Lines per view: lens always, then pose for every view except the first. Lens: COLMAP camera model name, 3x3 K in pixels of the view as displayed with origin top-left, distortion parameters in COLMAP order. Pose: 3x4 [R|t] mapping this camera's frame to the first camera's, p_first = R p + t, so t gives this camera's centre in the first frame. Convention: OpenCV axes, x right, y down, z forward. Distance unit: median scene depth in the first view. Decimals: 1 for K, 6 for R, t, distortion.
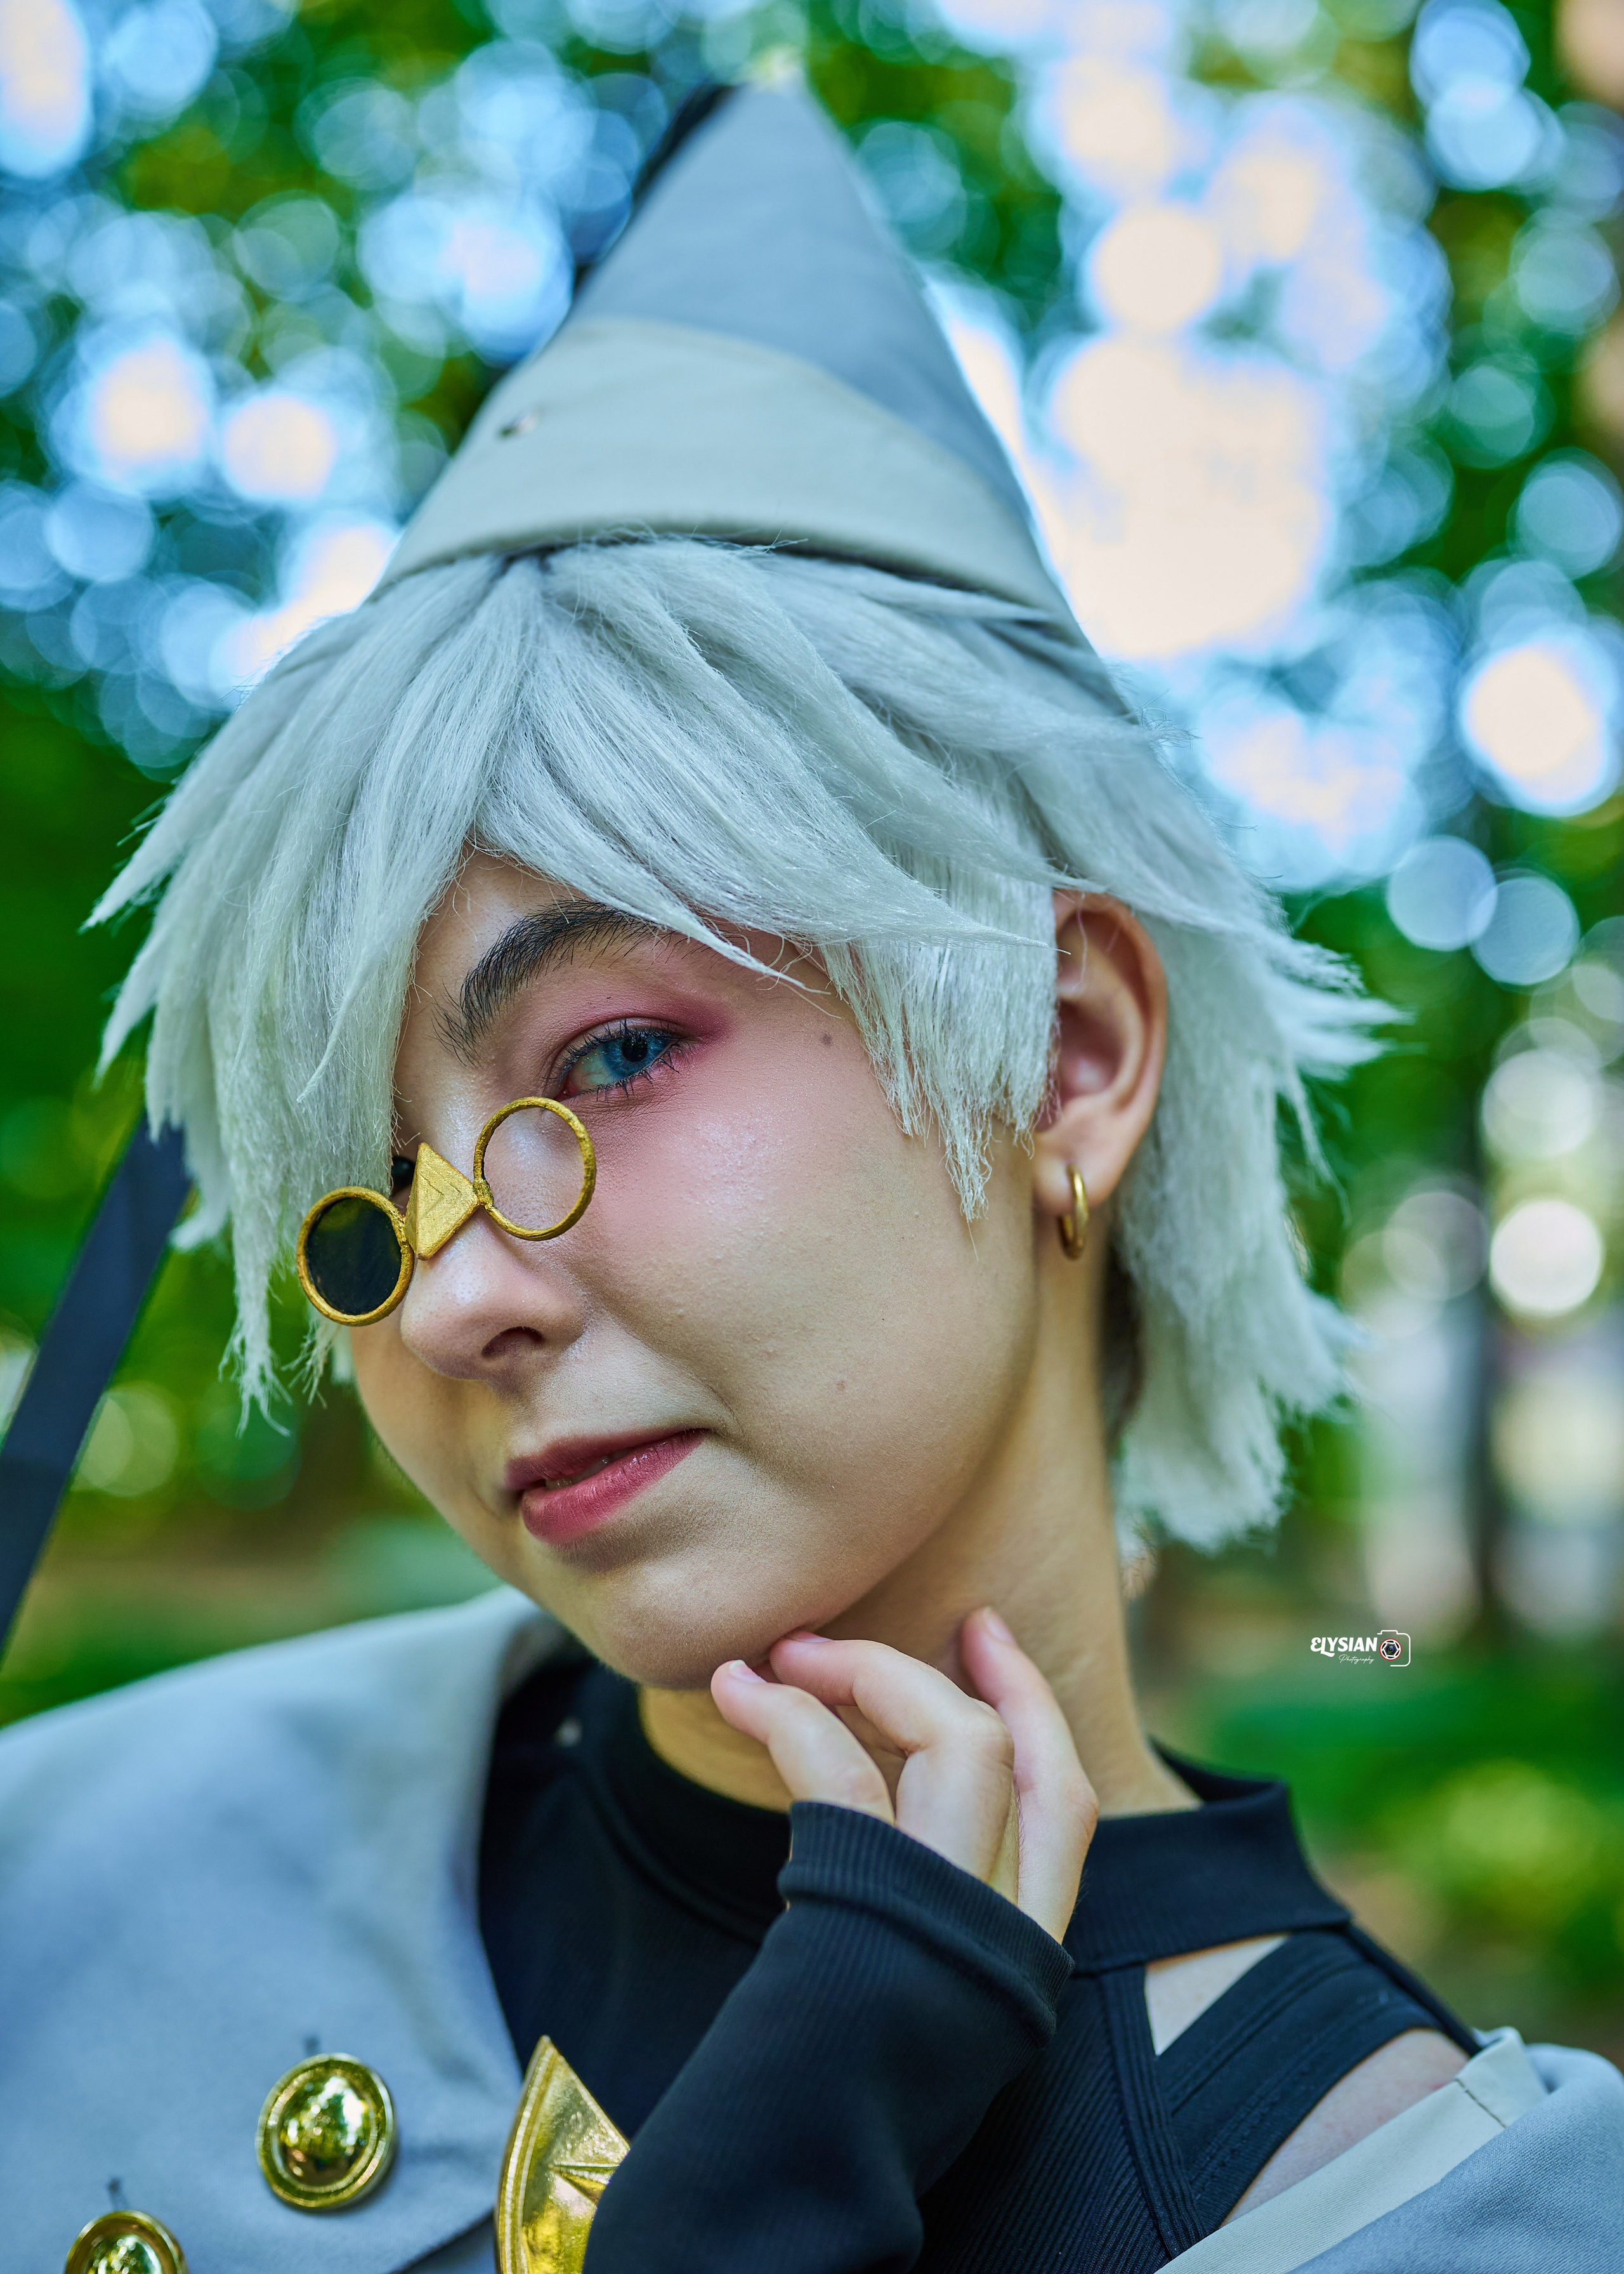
lens RADIAL K [[3580.2, 0, 825.2], [0, 3580.2, 1103.7], [0, 0, 1]] dist [0.020327, -0.005095]
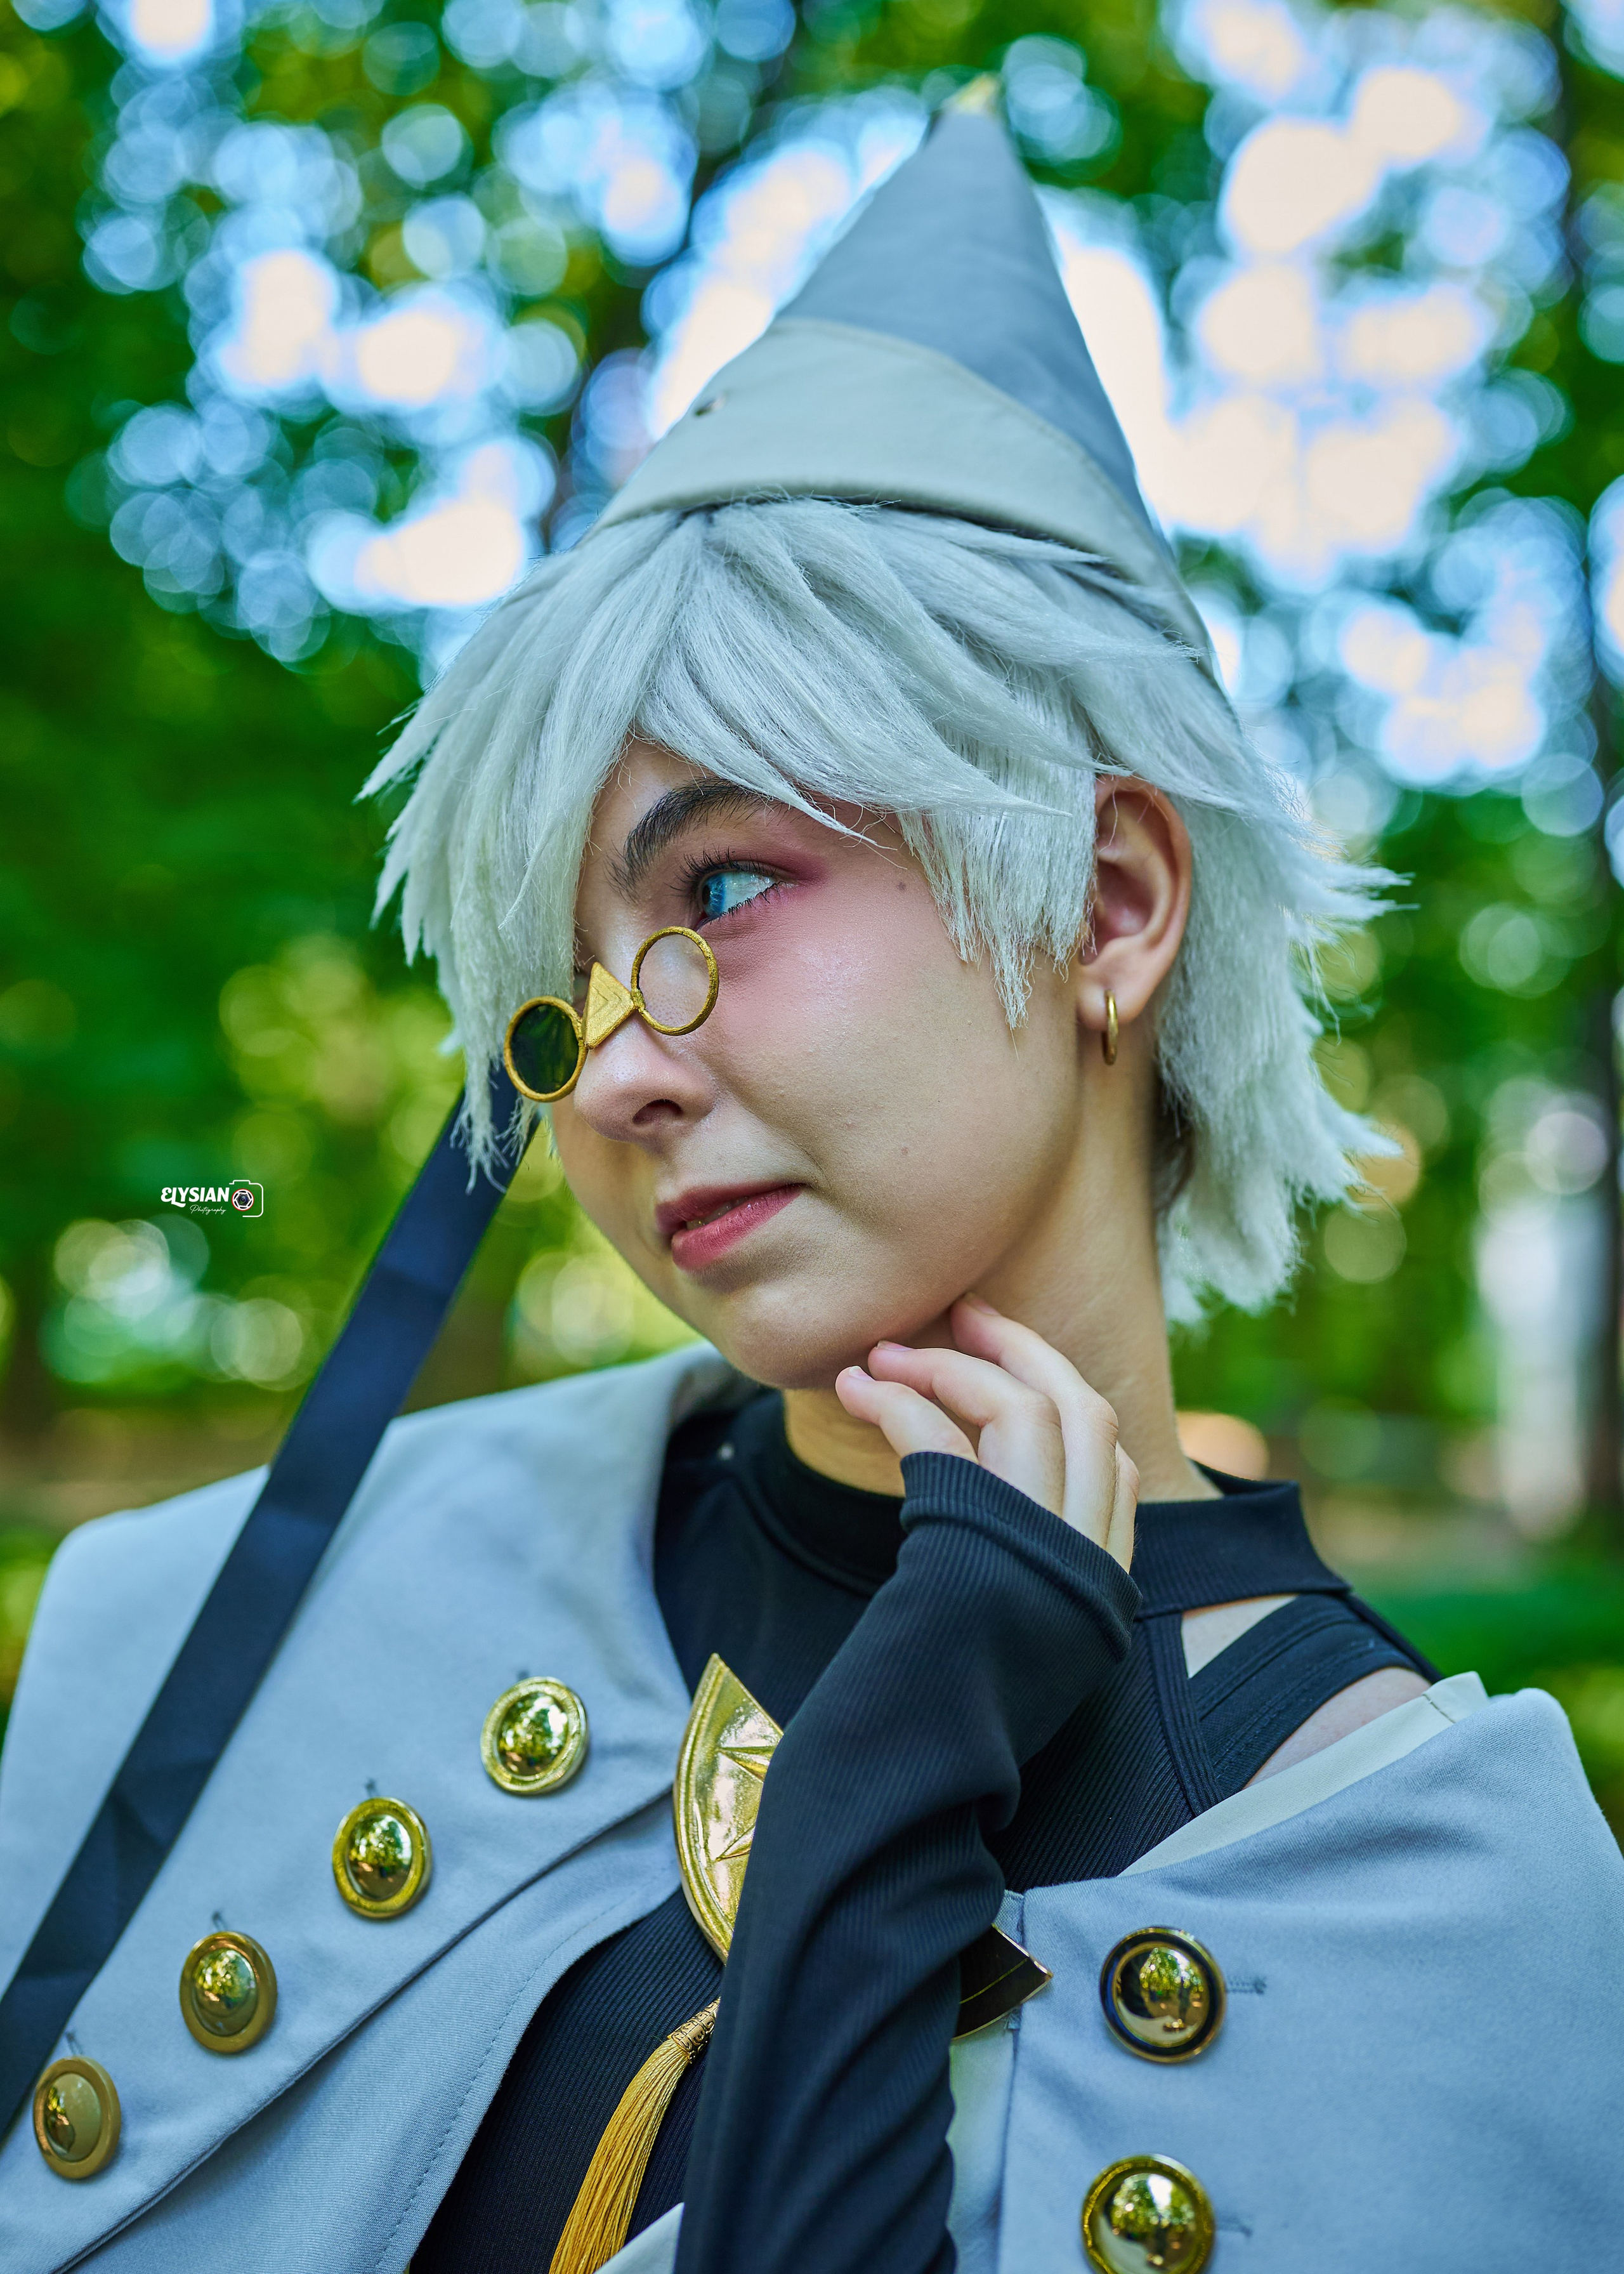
lens RADIAL K [[3504.6, 0, 810.4], [0, 3504.6, 1105.3], [0, 0, 1]] dist [-0.050220, -0.013616]
pose [[0.993247, 0.017808, -0.114645, 0.112297], [-0.014803, 0.999525, 0.027016, 0.026985], [0.115072, -0.025137, 0.993039, -0.263437]]
